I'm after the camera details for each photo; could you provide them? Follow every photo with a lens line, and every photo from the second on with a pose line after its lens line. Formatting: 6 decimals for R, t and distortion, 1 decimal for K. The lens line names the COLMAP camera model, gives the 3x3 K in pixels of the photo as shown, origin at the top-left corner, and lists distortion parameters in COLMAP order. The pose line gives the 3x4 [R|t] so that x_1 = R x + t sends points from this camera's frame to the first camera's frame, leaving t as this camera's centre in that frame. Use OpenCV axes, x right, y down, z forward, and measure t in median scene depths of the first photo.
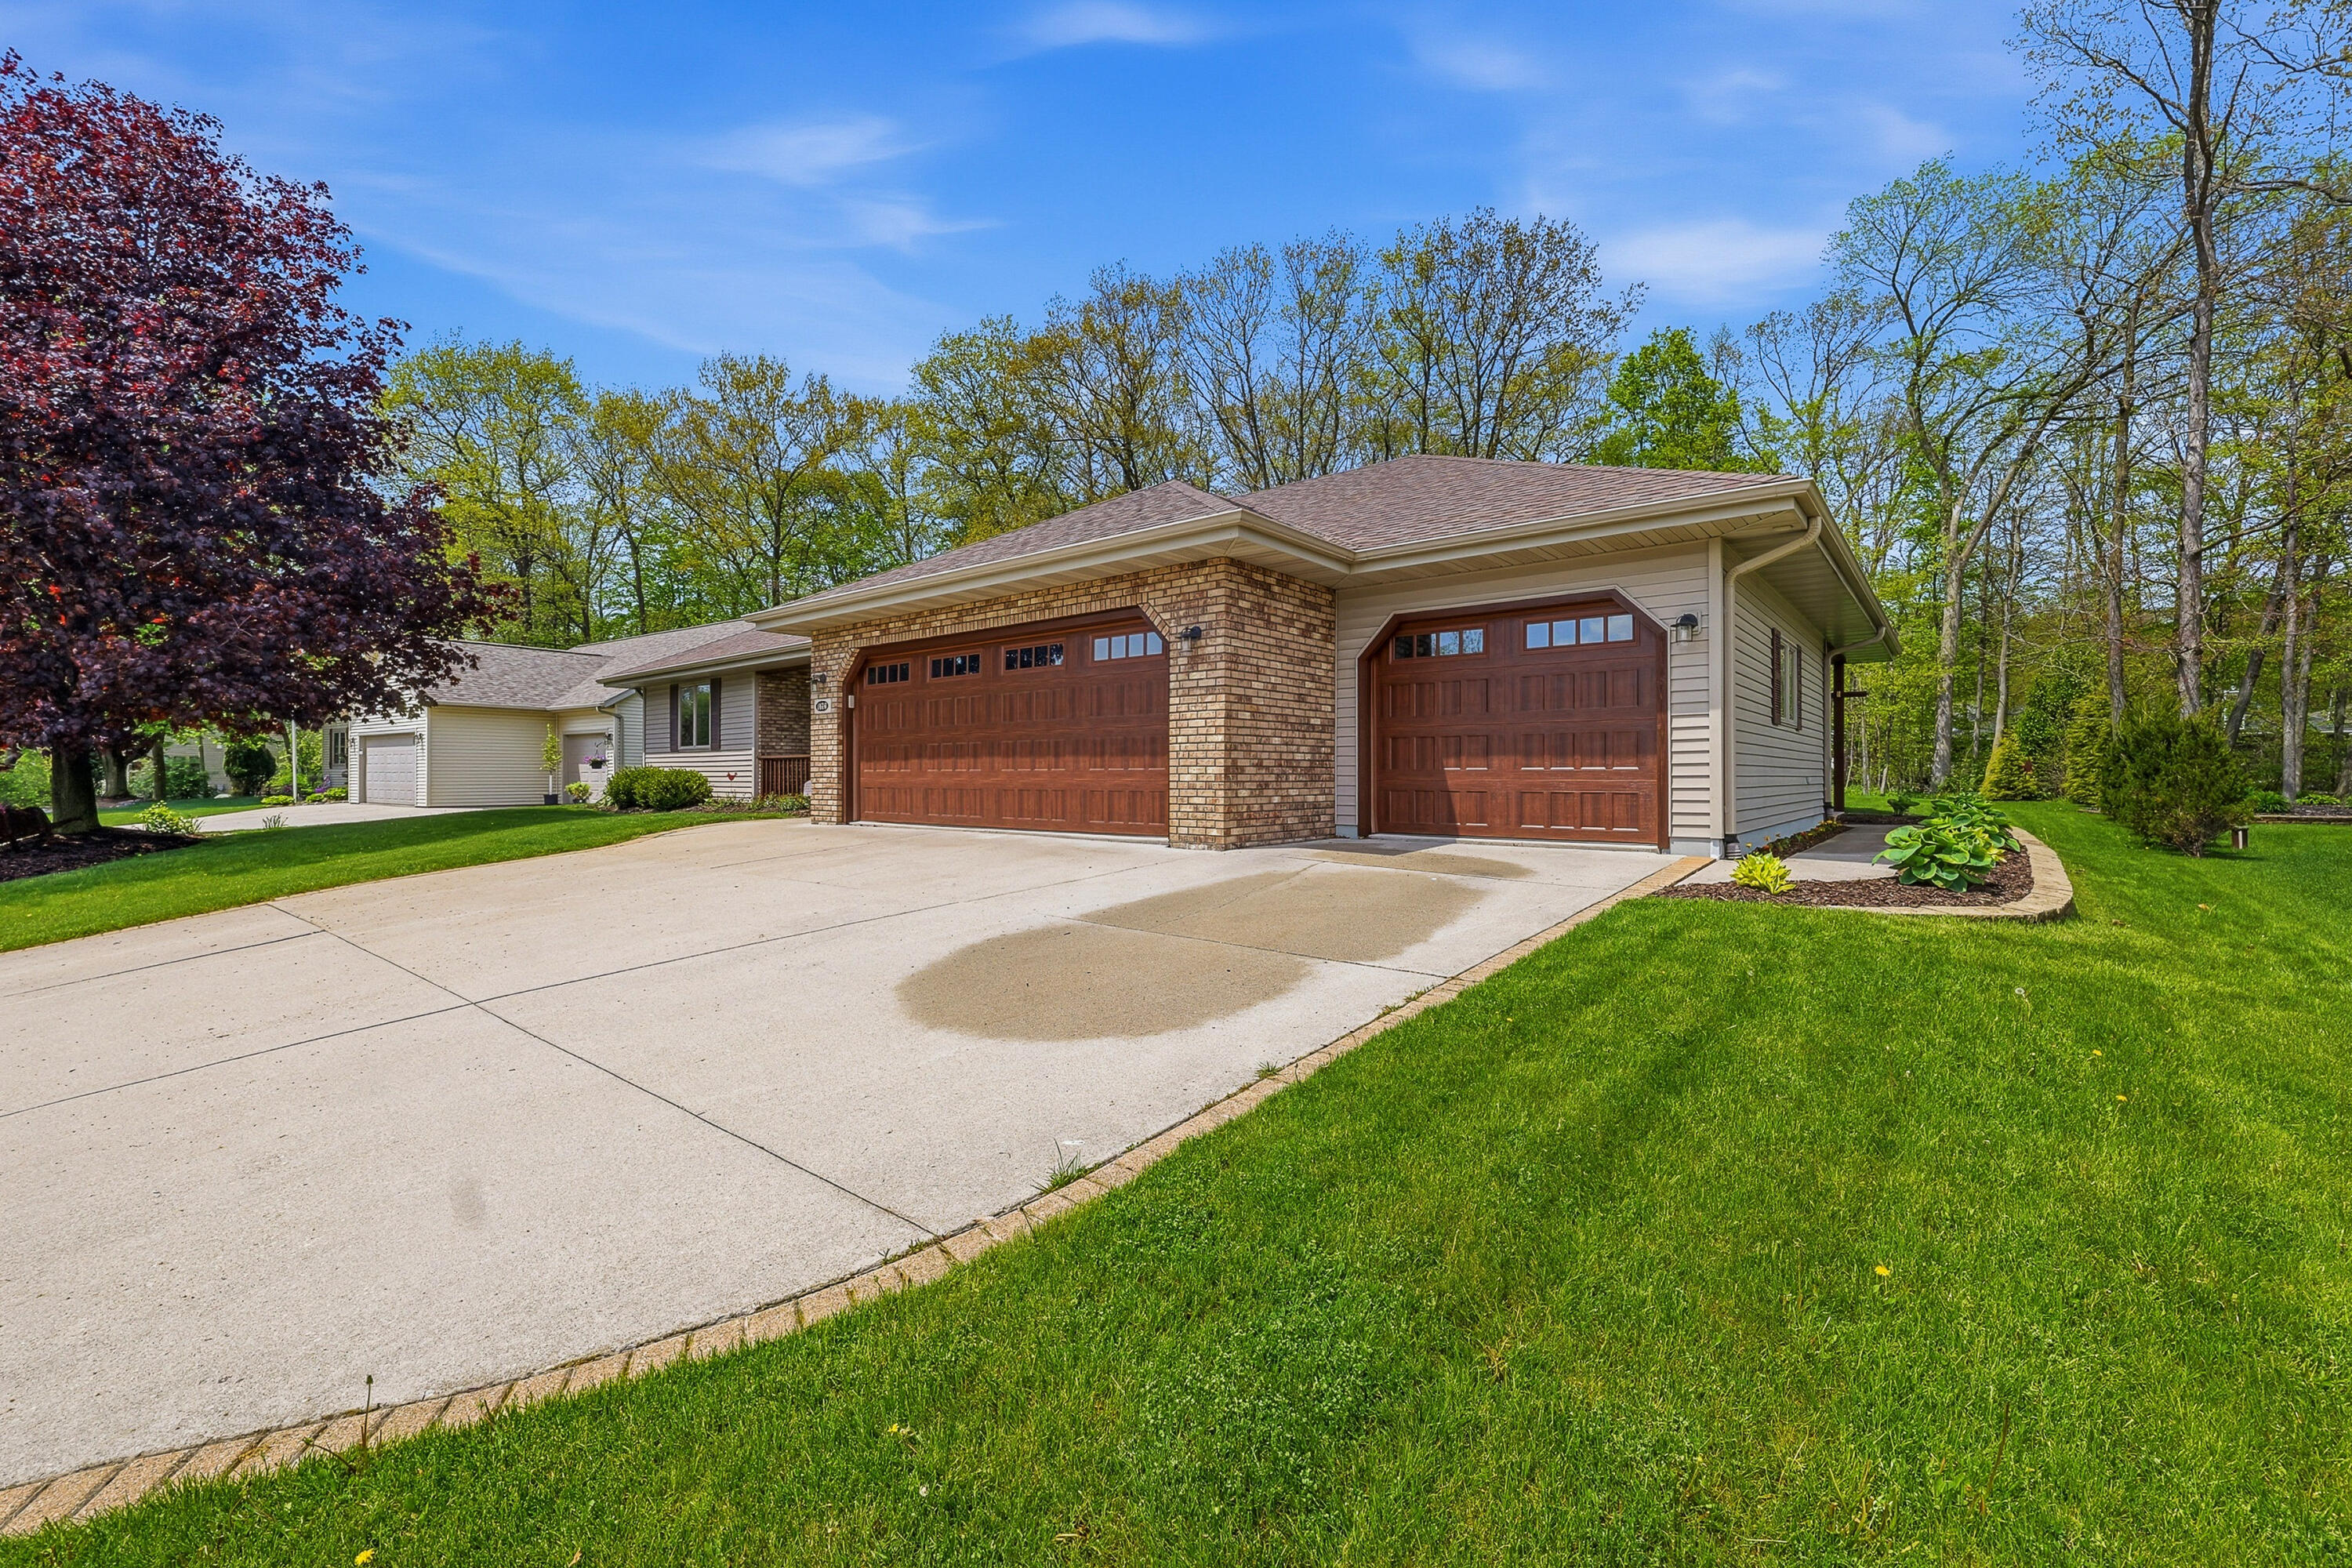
lens RADIAL K [[983.8, 0, 1184.3], [0, 983.8, 781.8], [0, 0, 1]] dist [-0.011747, 0.000553]
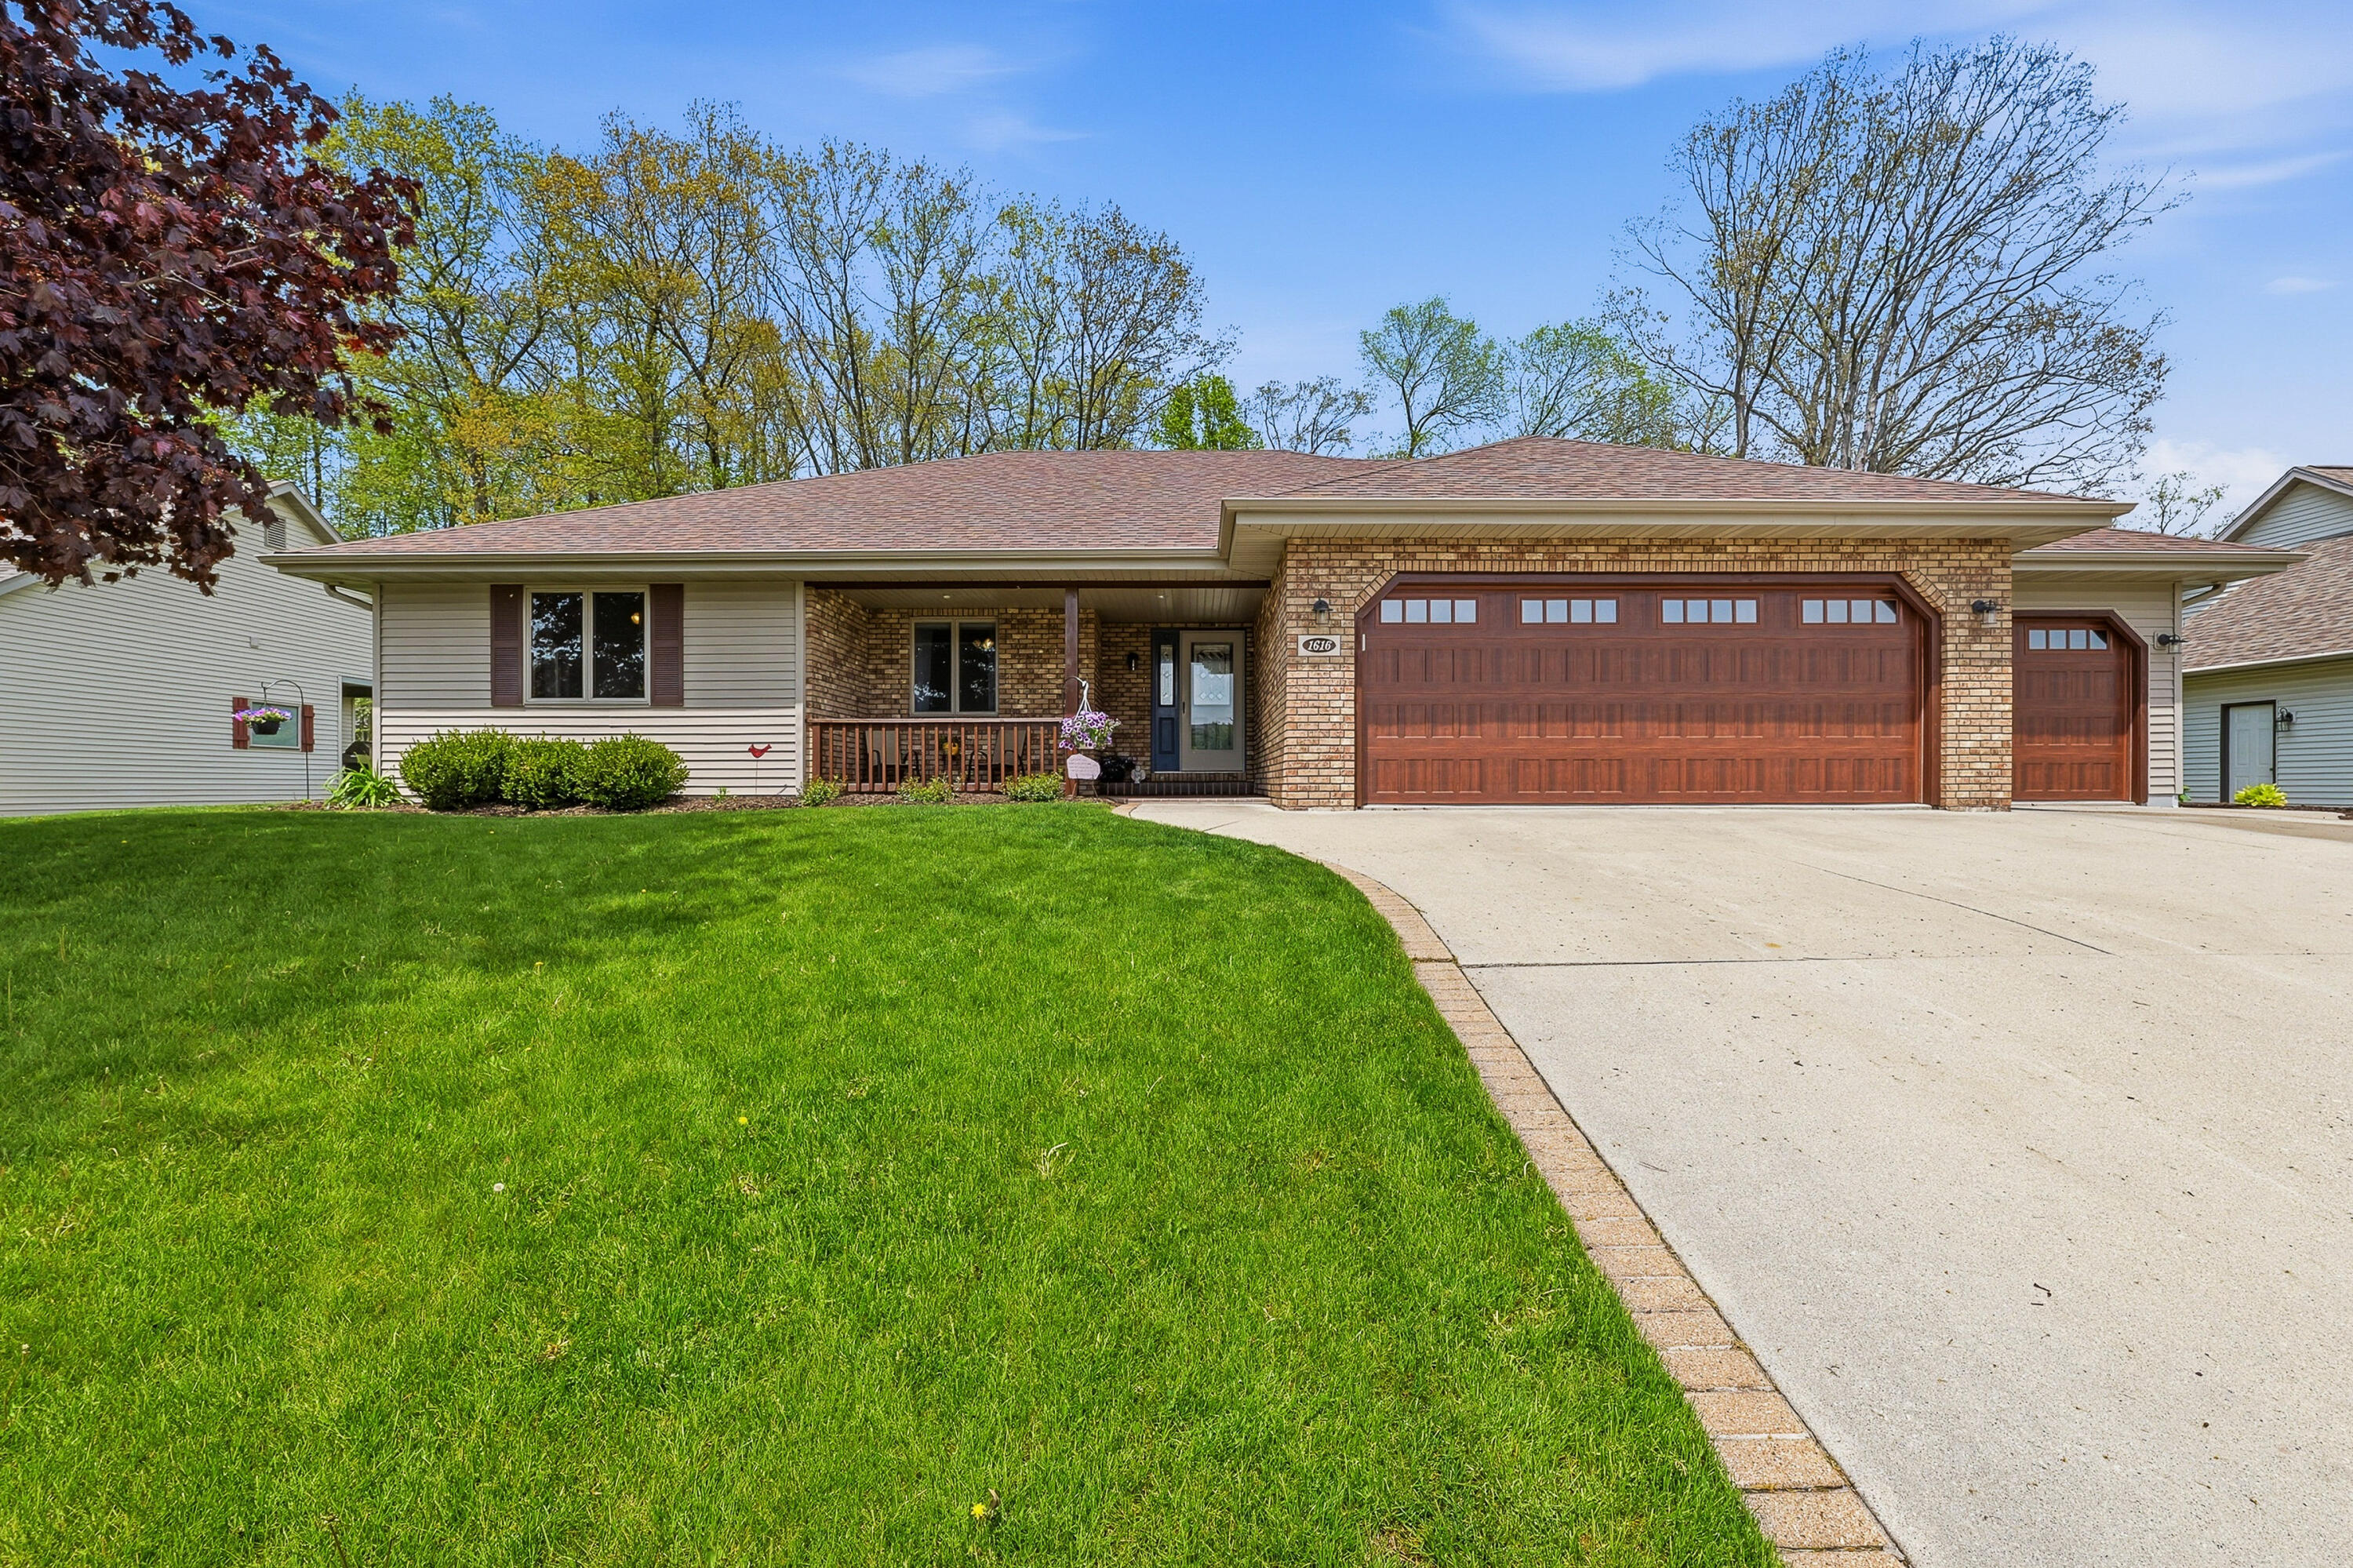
lens RADIAL K [[930.2, 0, 1176.1], [0, 930.2, 745.7], [0, 0, 1]] dist [-0.012017, 0.000024]
pose [[0.747422, -0.015268, 0.664174, -1.154290], [0.011535, 0.999883, 0.010005, -0.020002], [-0.664250, 0.000184, 0.747511, 0.746696]]
